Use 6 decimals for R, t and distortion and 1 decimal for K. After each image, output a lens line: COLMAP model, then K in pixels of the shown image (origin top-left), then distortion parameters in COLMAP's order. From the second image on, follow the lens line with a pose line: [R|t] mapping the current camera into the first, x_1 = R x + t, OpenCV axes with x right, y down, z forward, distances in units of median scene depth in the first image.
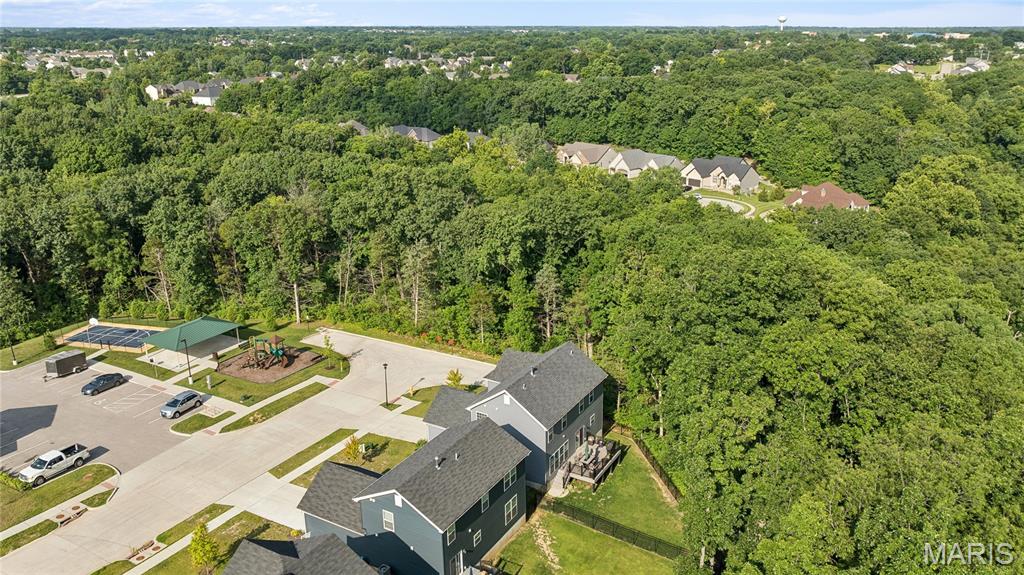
lens RADIAL K [[741.6, 0, 511.1], [0, 741.6, 356.1], [0, 0, 1]] dist [-0.017147, -0.010175]
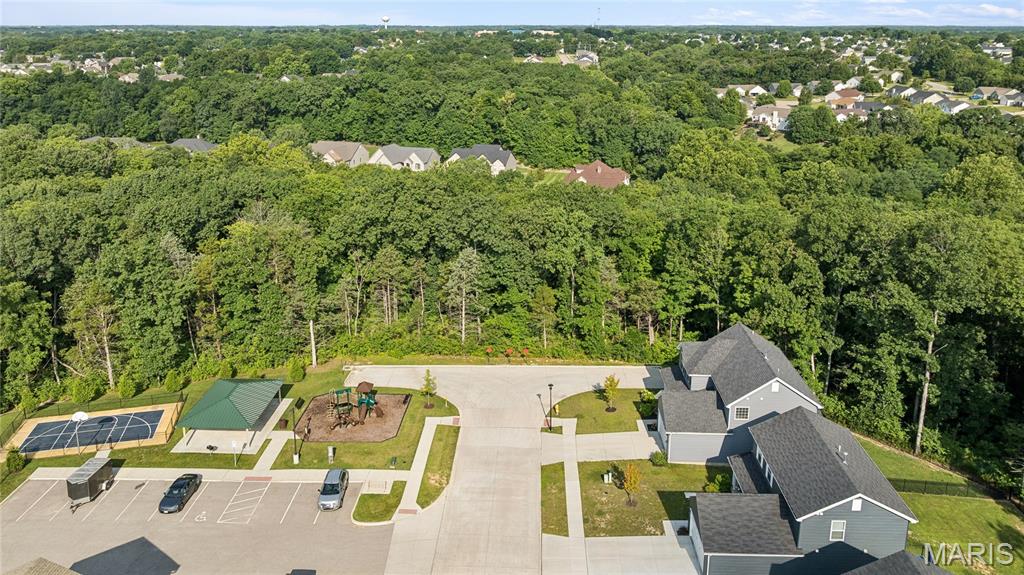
lens RADIAL K [[741.6, 0, 497.8], [0, 741.6, 289.8], [0, 0, 1]] dist [-0.017147, -0.010175]
pose [[0.888782, -0.150149, 0.433038, -0.181444], [0.183140, 0.982455, -0.035232, -0.024955], [-0.420150, 0.110620, 0.900687, 0.060136]]
